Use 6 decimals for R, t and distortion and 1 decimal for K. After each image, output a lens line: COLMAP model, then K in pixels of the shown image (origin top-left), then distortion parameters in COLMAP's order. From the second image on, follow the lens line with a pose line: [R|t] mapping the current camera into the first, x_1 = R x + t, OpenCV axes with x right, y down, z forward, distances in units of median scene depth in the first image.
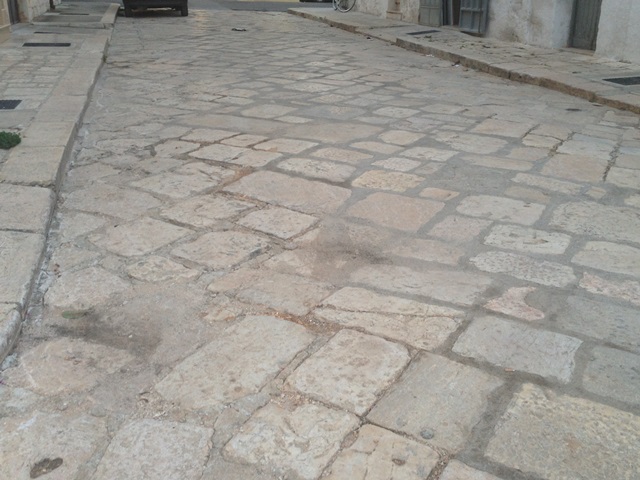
lens RADIAL K [[684.7, 0, 320.0], [0, 684.7, 240.0], [0, 0, 1]] dist [0.114172, -0.143989]
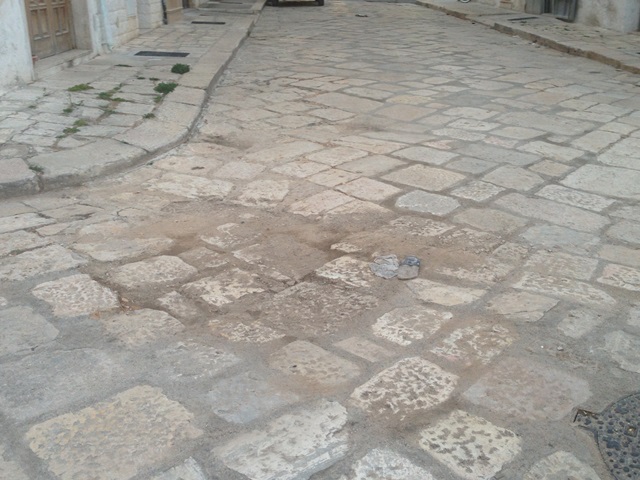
lens RADIAL K [[674.5, 0, 320.0], [0, 674.5, 240.0], [0, 0, 1]] dist [0.104584, -0.147862]
pose [[0.979117, 0.074155, -0.189291, 0.129972], [-0.072233, 0.997242, 0.017042, 0.132950], [0.190033, -0.003013, 0.981773, -0.328345]]
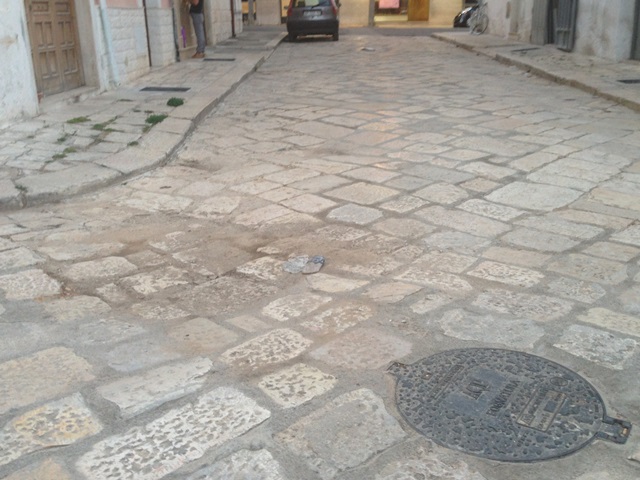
lens RADIAL K [[674.5, 0, 320.0], [0, 674.5, 240.0], [0, 0, 1]] dist [0.104584, -0.147862]
pose [[0.968601, 0.060100, -0.241246, 0.228340], [-0.067964, 0.997389, -0.024401, 0.147076], [0.239149, 0.040030, 0.970157, -0.385431]]
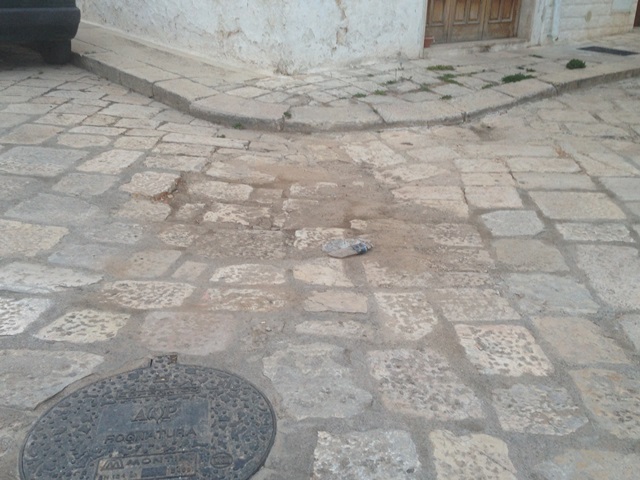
lens RADIAL K [[674.5, 0, 320.0], [0, 674.5, 240.0], [0, 0, 1]] dist [0.104584, -0.147862]
pose [[0.452631, 0.348641, -0.820716, 0.452709], [-0.336034, 0.919232, 0.205166, 0.064141], [0.825958, 0.182924, 0.533228, -0.156442]]
